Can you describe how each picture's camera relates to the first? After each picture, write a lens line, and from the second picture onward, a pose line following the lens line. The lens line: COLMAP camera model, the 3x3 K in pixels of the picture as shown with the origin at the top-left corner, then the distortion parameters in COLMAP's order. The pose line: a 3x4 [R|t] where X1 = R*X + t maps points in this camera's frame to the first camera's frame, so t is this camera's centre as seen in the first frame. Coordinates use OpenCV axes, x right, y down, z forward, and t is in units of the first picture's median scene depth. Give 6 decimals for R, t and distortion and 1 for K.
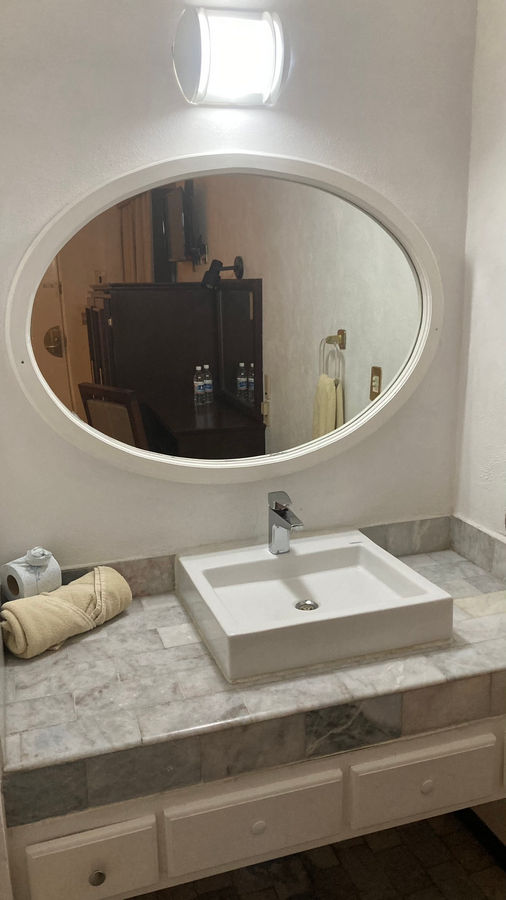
lens RADIAL K [[682.8, 0, 253.0], [0, 682.8, 450.0], [0, 0, 1]] dist [0.006501, 0.004752]
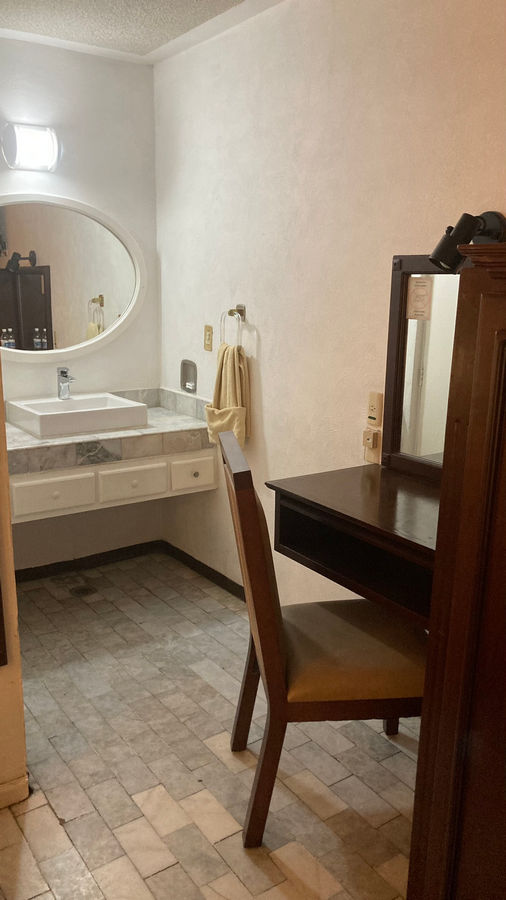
lens RADIAL K [[682.8, 0, 253.0], [0, 682.8, 450.0], [0, 0, 1]] dist [0.006501, 0.004752]
pose [[0.956354, -0.029264, 0.290741, -0.015405], [0.035106, 0.999273, -0.014896, 0.333354], [-0.290093, 0.024453, 0.956686, -0.961336]]
